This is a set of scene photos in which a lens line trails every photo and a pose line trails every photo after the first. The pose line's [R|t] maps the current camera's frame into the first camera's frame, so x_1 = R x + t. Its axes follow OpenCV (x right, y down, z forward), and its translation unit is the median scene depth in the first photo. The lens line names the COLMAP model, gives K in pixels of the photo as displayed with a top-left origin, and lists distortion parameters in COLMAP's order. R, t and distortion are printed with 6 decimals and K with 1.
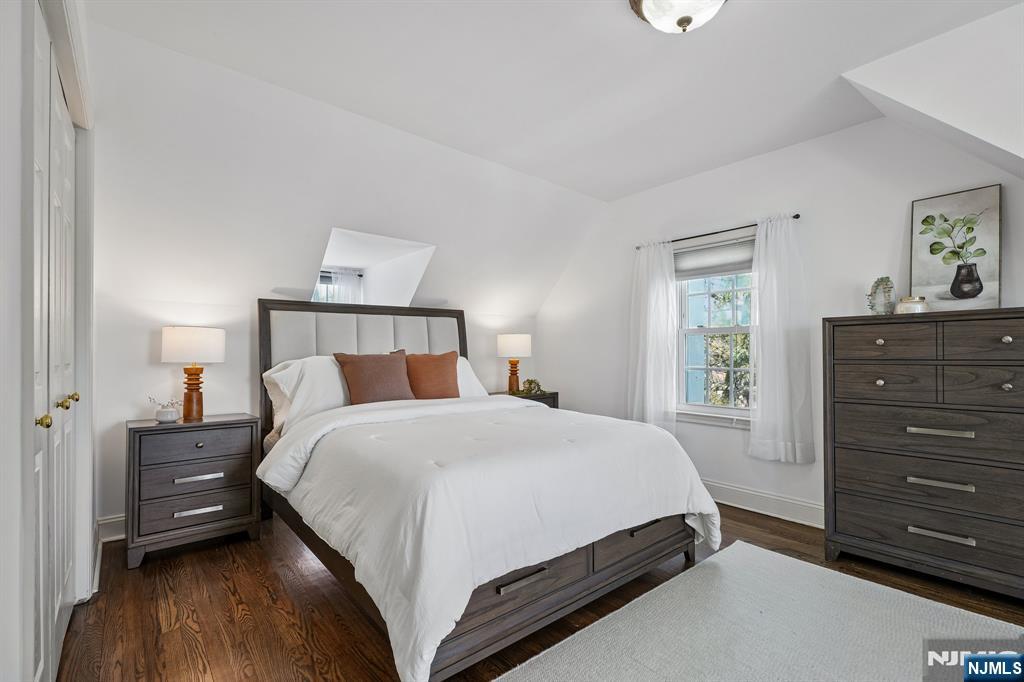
lens RADIAL K [[461.6, 0, 511.3], [0, 461.6, 348.2], [0, 0, 1]] dist [-0.000544, 0.000513]
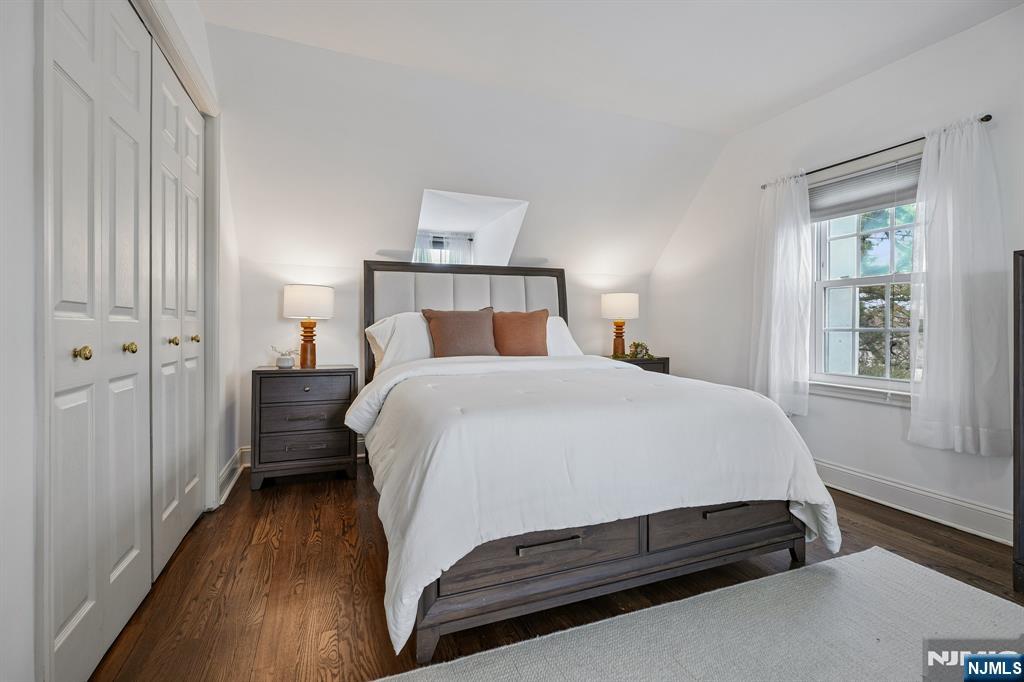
lens RADIAL K [[466.6, 0, 514.6], [0, 466.6, 325.2], [0, 0, 1]] dist [-0.000570, 0.000251]
pose [[0.950662, 0.005661, -0.310177, 0.147641], [-0.003093, 0.999957, 0.008772, 0.038885], [0.310213, -0.007380, 0.950638, 0.068341]]
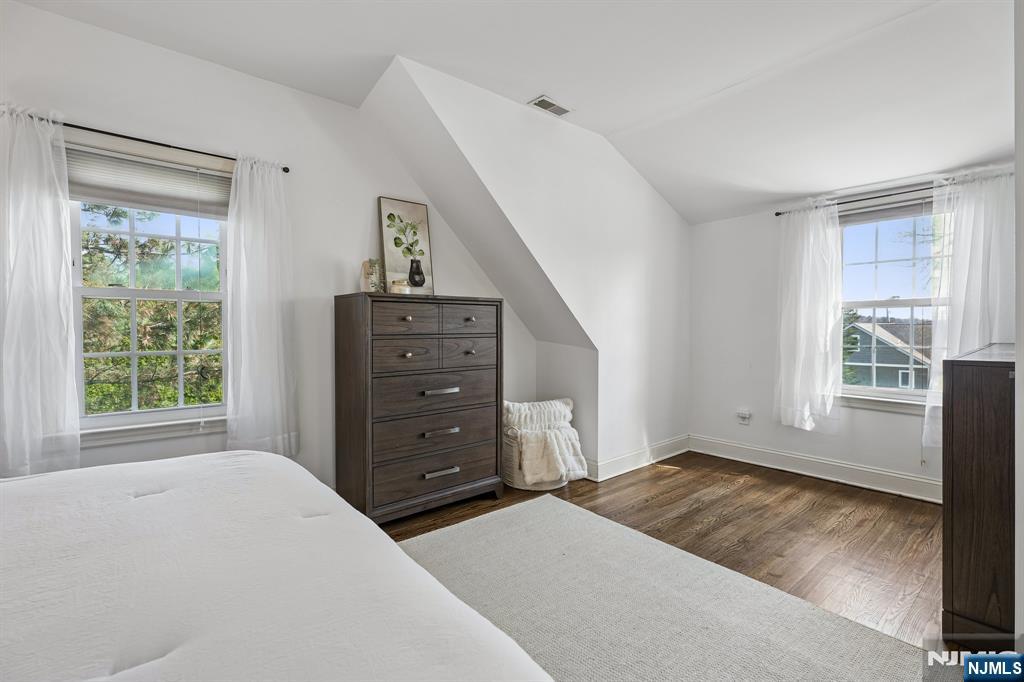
lens RADIAL K [[461.9, 0, 510.1], [0, 461.9, 338.0], [0, 0, 1]] dist [0.001797, 0.000740]
pose [[0.020251, -0.014080, 0.999696, -0.246333], [-0.006557, 0.999877, 0.014215, 0.012722], [-0.999773, -0.006843, 0.020156, 0.591416]]
